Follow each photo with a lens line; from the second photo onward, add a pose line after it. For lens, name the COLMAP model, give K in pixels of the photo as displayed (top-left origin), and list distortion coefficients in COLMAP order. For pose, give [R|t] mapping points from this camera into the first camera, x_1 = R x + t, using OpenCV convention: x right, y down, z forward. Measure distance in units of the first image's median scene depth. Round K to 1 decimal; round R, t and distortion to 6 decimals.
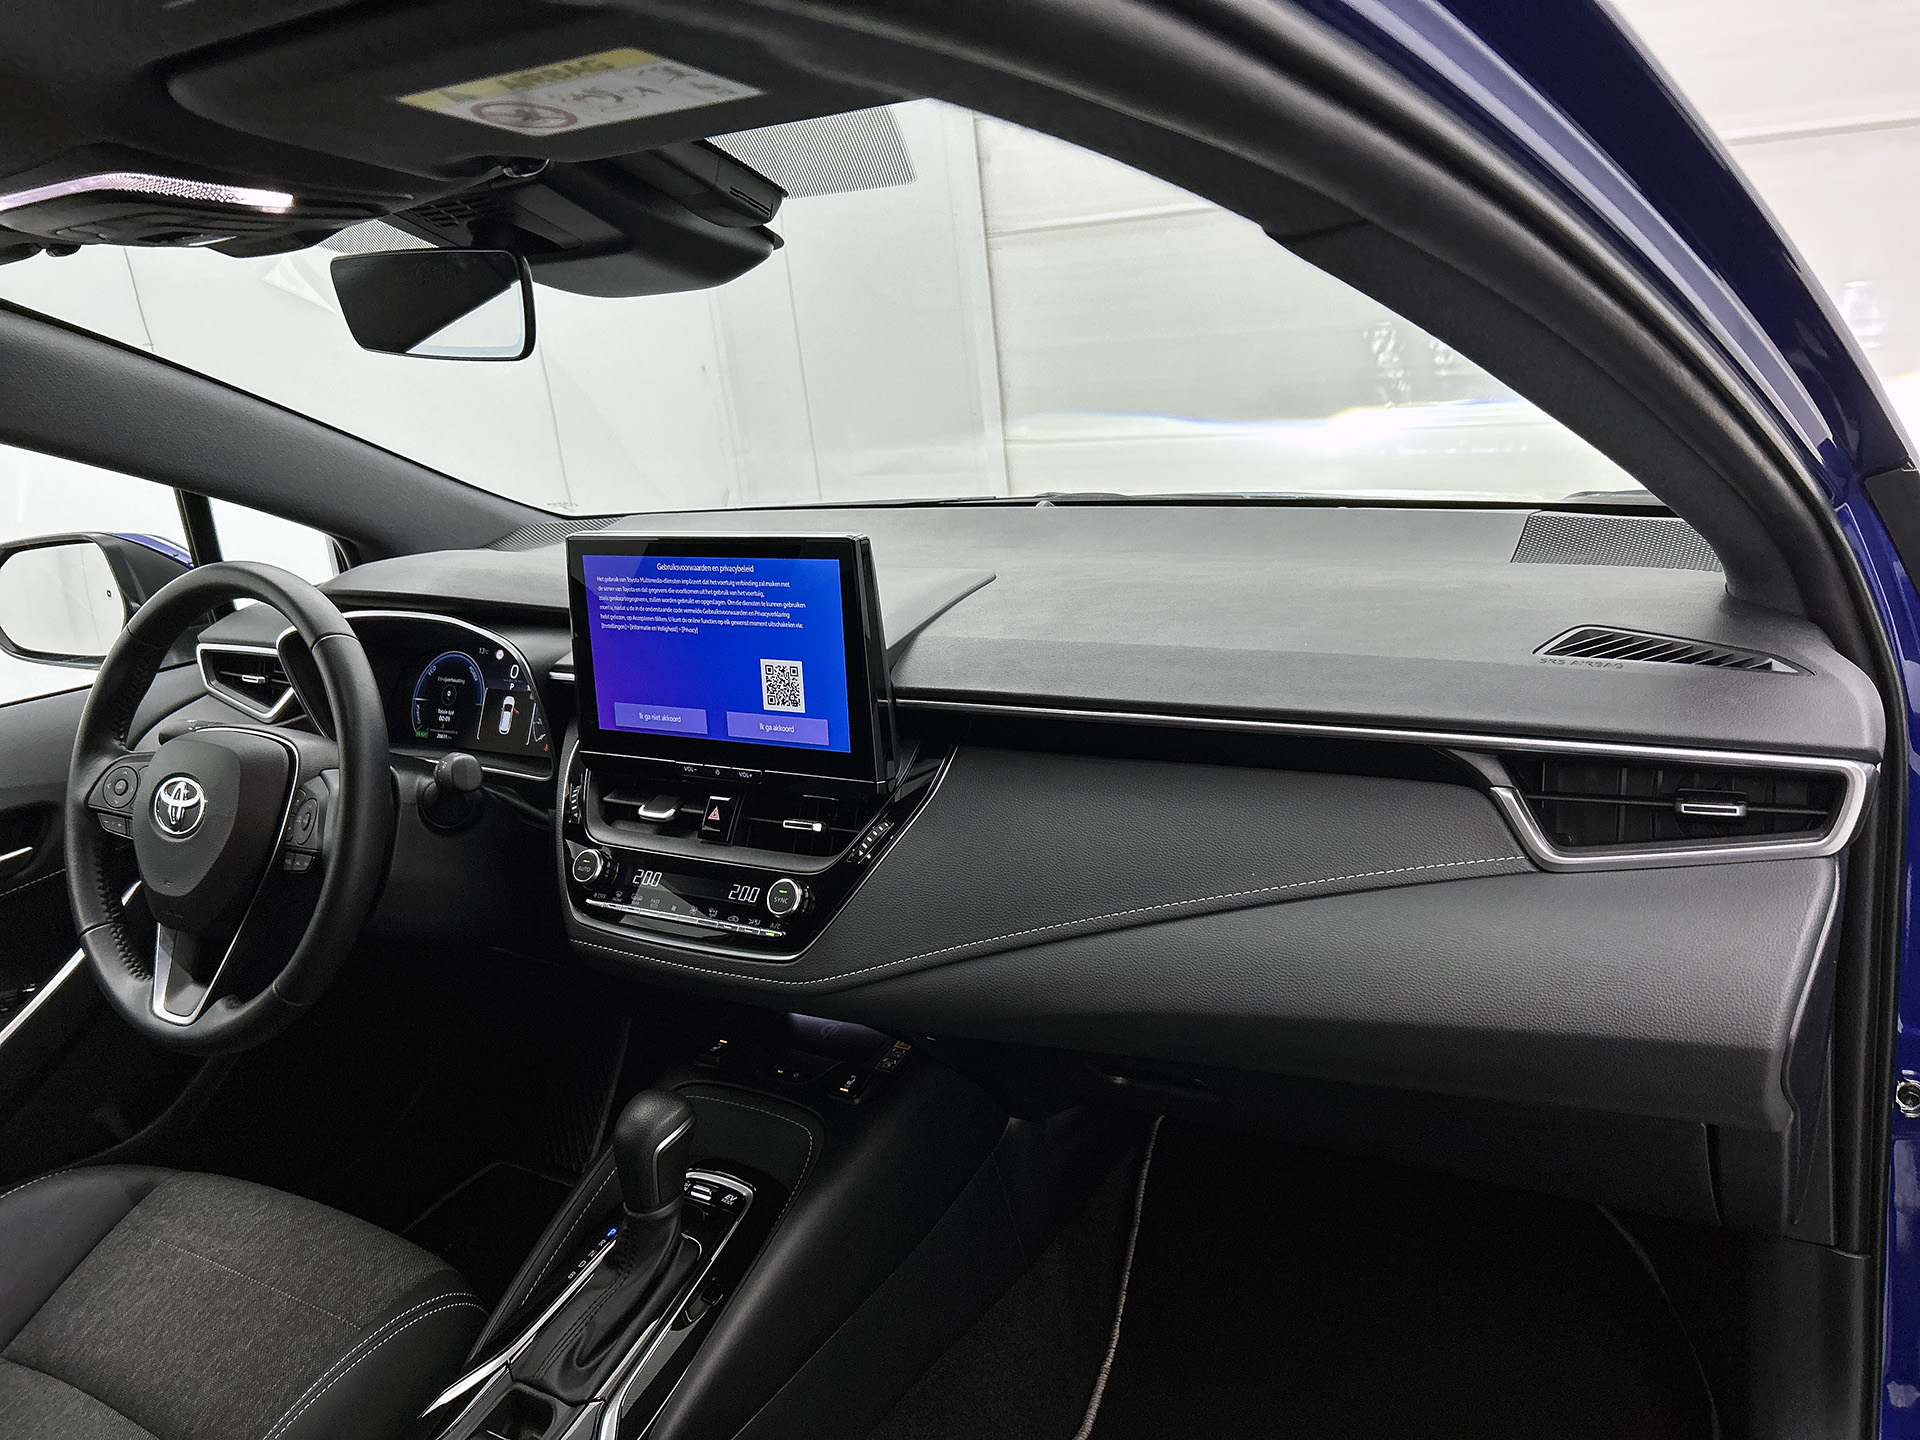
lens RADIAL K [[1453.5, 0, 943.0], [0, 1453.5, 759.5], [0, 0, 1]] dist [0.046713, -0.023240]
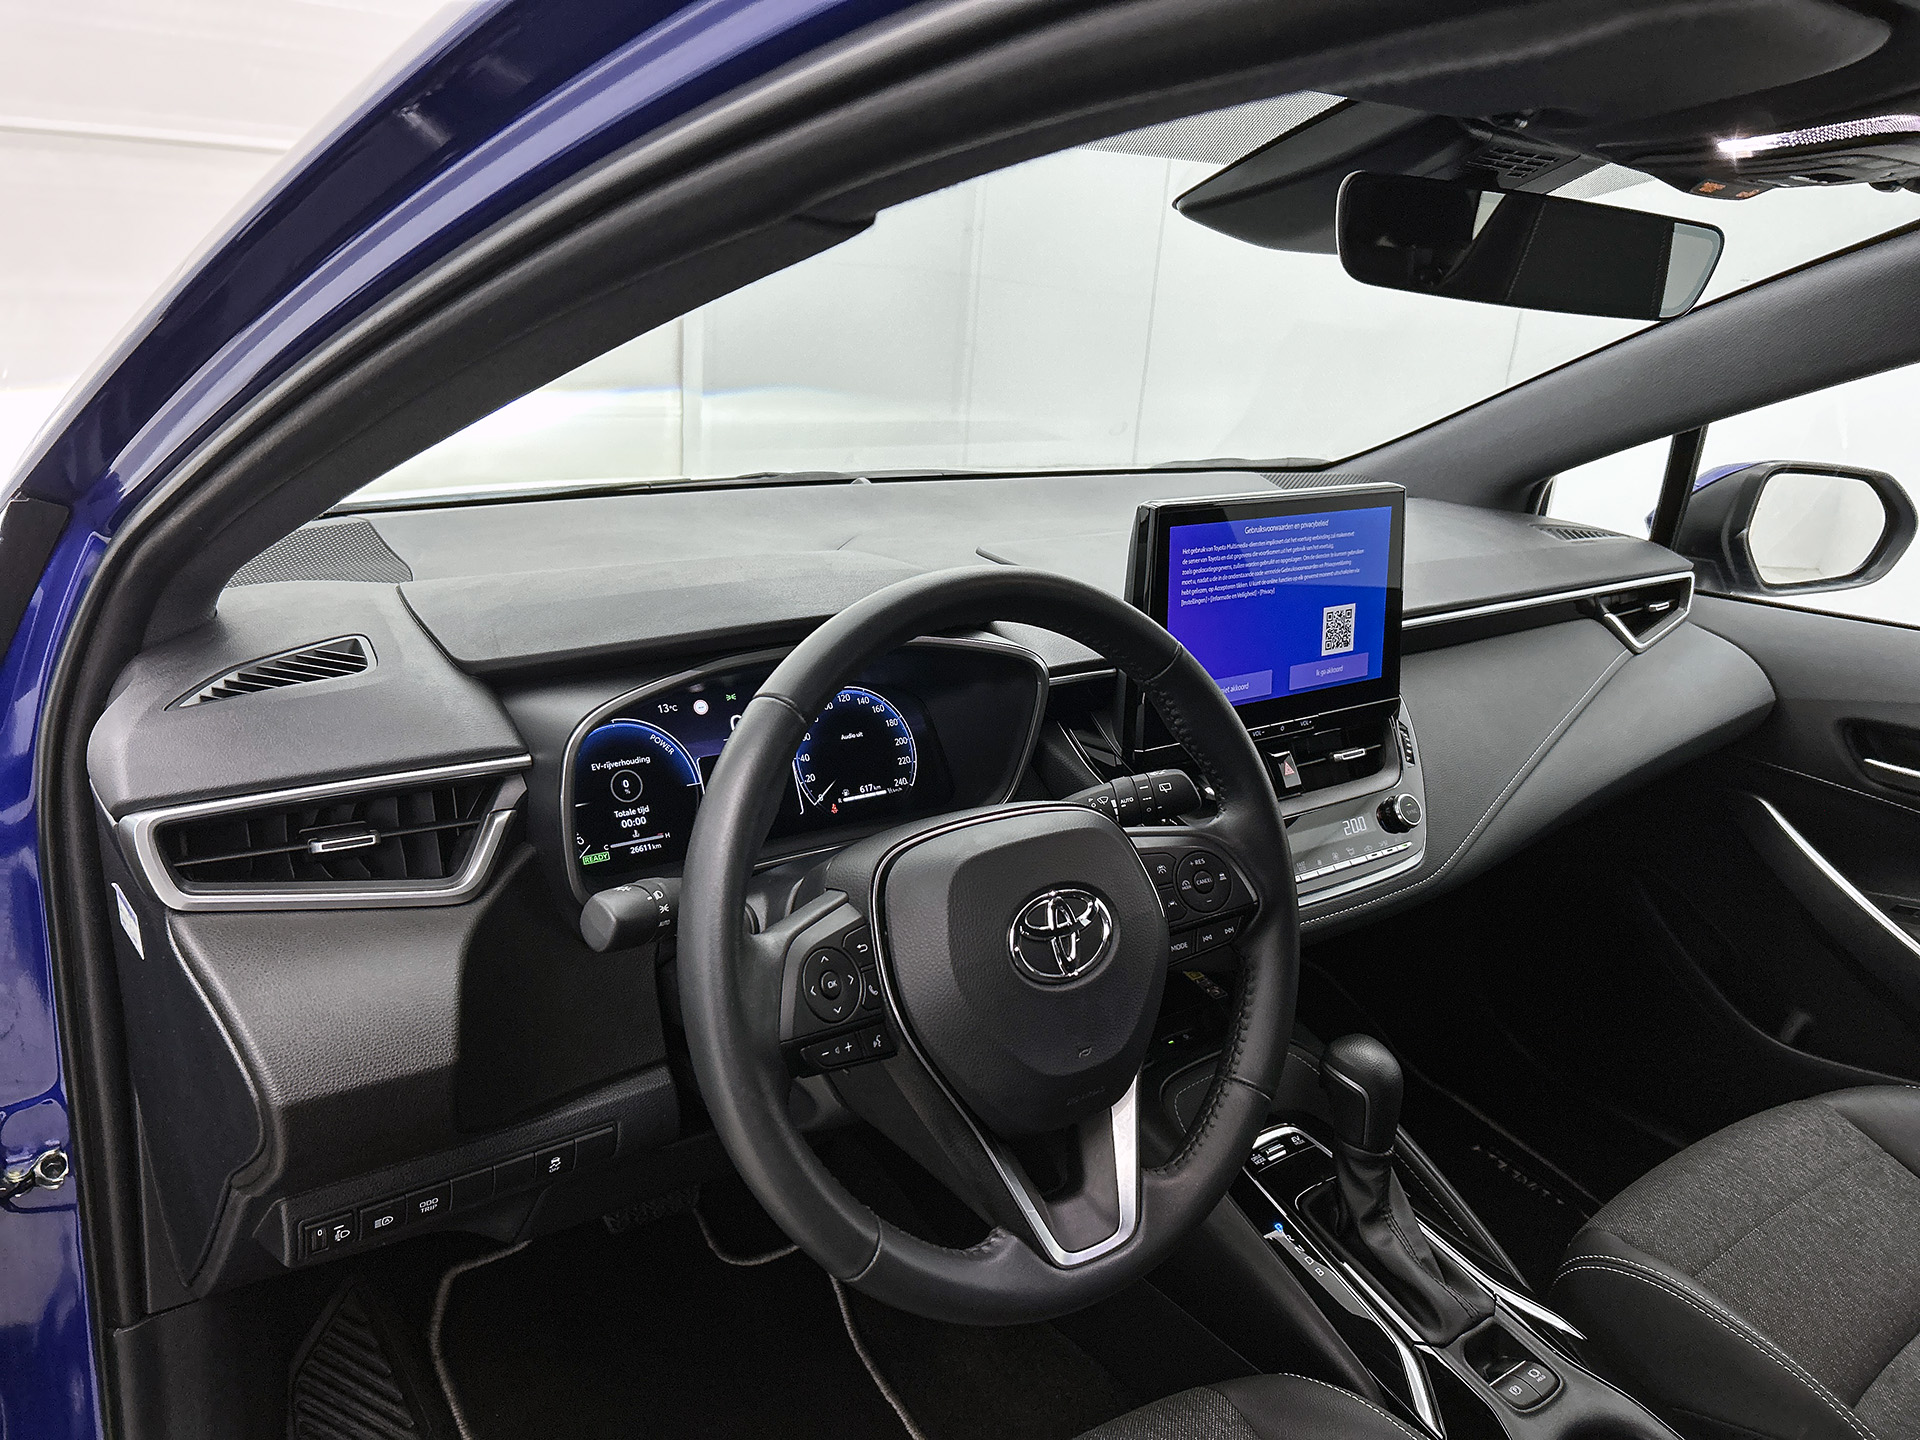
lens RADIAL K [[1453.5, 0, 956.1], [0, 1453.5, 763.9], [0, 0, 1]] dist [0.046713, -0.023240]
pose [[0.374199, -0.197071, 0.906167, -1.194322], [0.203019, 0.970864, 0.127305, -0.146435], [-0.904853, 0.136331, 0.403306, 0.817777]]
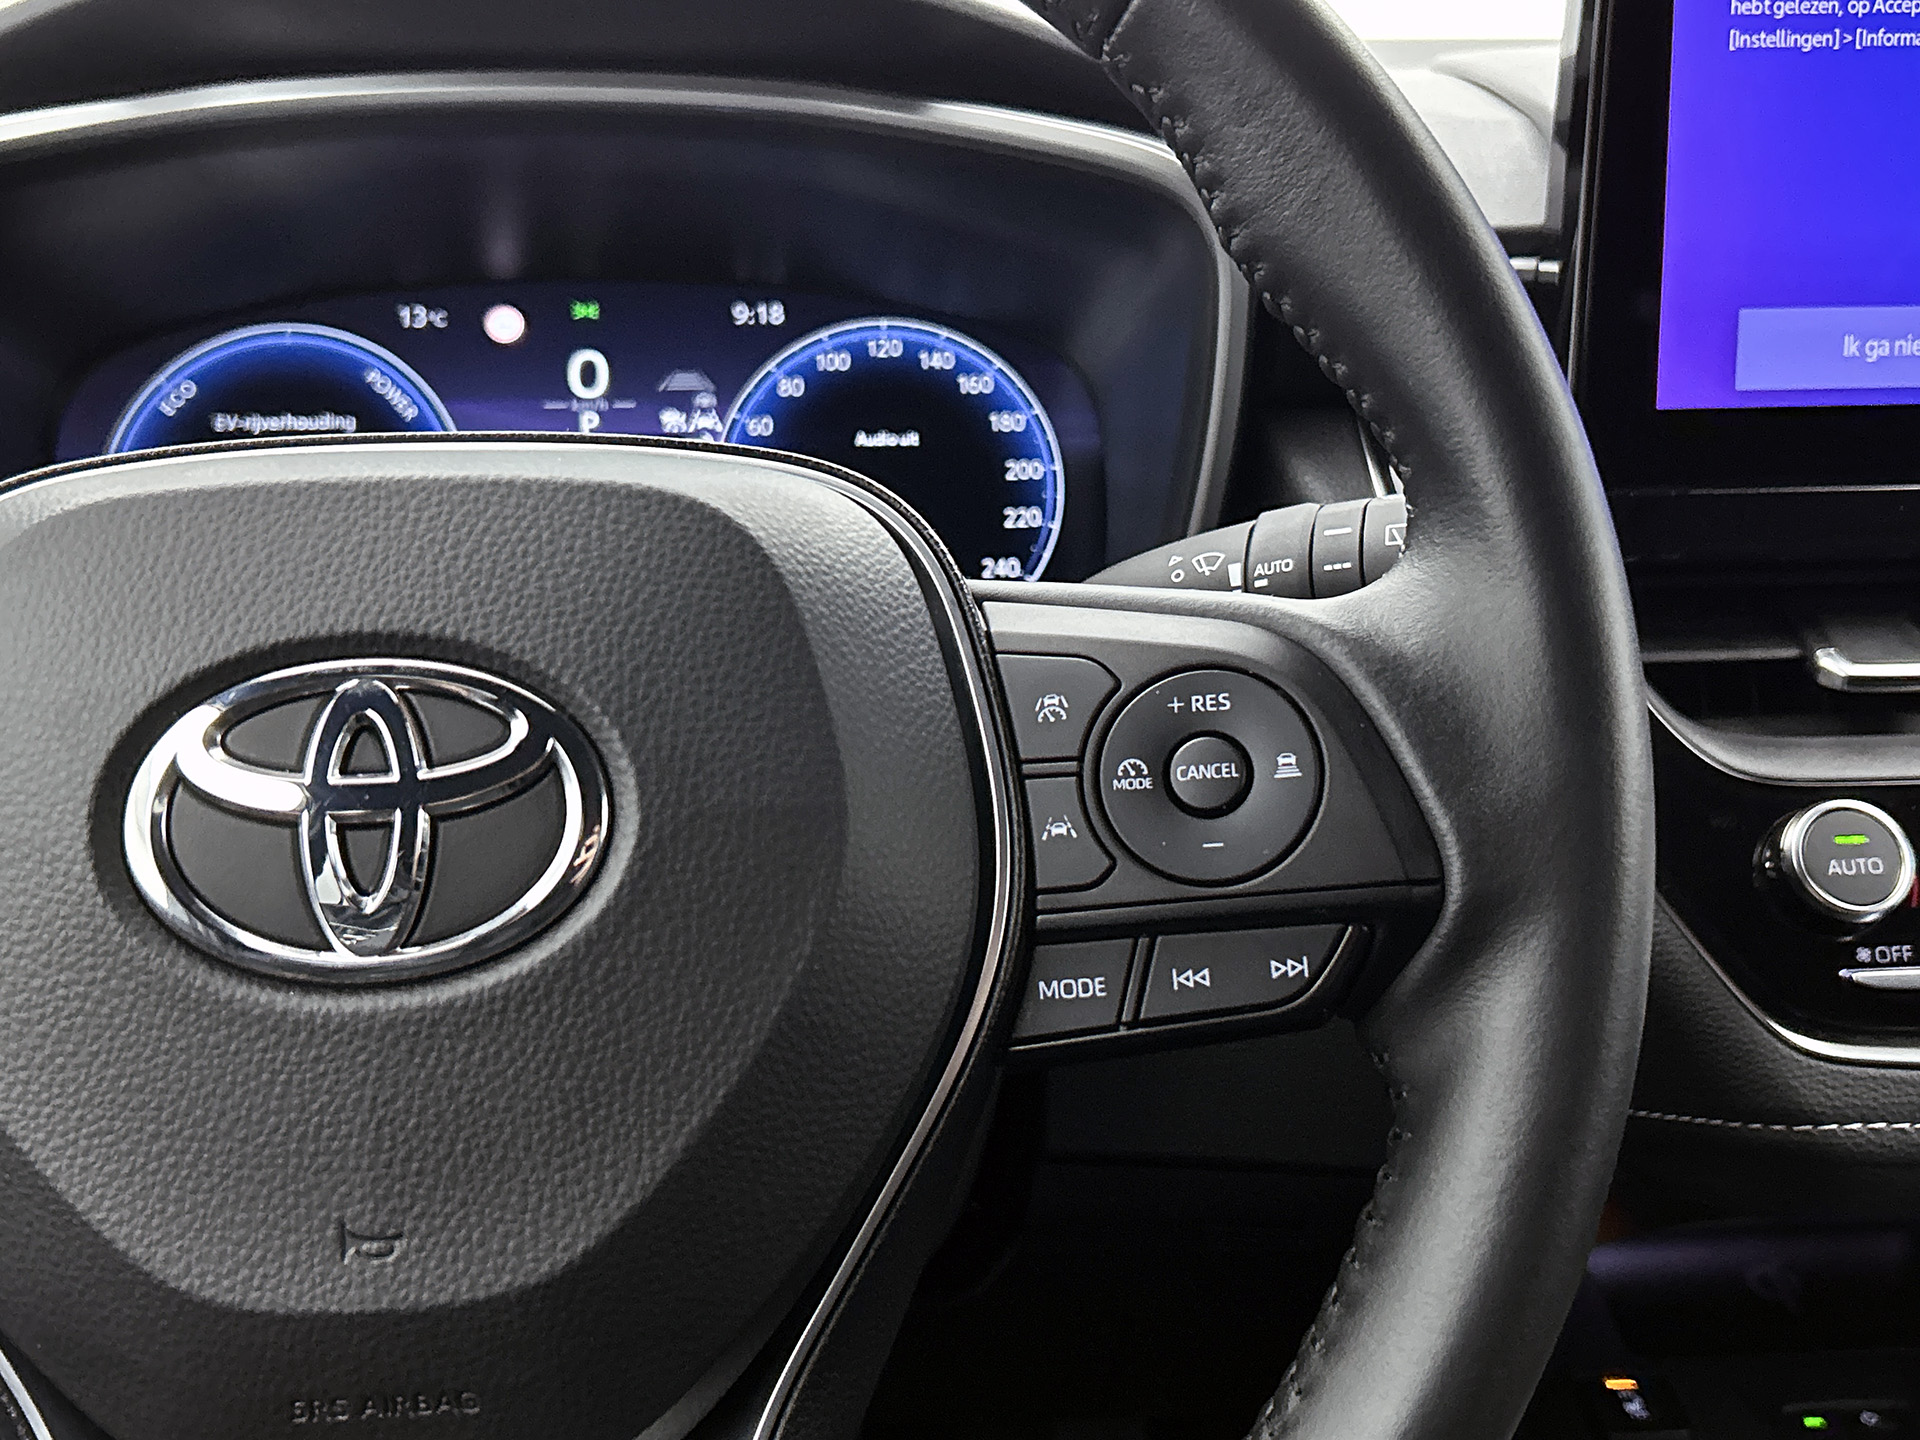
lens RADIAL K [[2127.3, 0, 989.6], [0, 2127.3, 743.1], [0, 0, 1]] dist [0.078239, 0.000000]
pose [[0.801352, -0.091058, 0.591222, -0.658448], [0.113035, 0.993591, -0.000180, 0.033568], [-0.587416, 0.066973, 0.806509, 0.787855]]
